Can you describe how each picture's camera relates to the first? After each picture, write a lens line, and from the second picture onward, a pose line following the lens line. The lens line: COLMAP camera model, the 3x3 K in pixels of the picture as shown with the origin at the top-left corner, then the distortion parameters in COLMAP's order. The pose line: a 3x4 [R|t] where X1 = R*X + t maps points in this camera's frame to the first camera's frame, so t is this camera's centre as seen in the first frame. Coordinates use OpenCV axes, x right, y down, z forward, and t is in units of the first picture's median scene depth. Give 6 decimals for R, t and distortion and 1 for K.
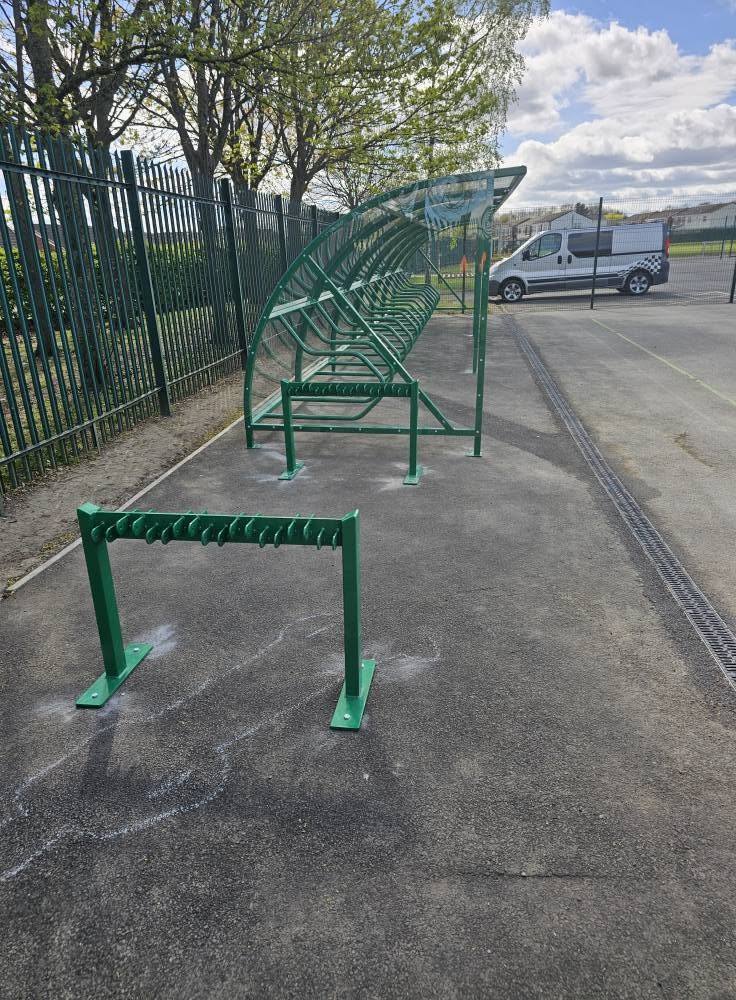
lens RADIAL K [[677.1, 0, 368.0], [0, 677.1, 500.0], [0, 0, 1]] dist [0.097040, -0.096065]
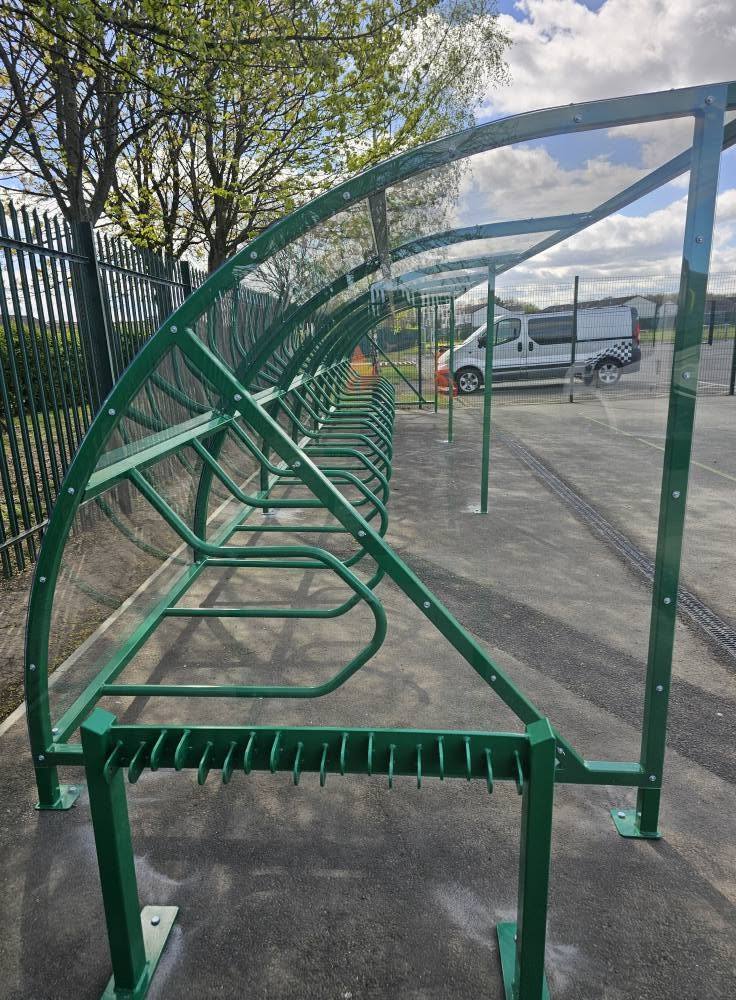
lens RADIAL K [[677.1, 0, 368.0], [0, 677.1, 500.0], [0, 0, 1]] dist [0.097040, -0.096065]
pose [[0.994923, -0.025009, 0.097483, -0.009894], [0.036213, 0.992716, -0.114911, -0.073994], [-0.093899, 0.117858, 0.988581, 0.213573]]
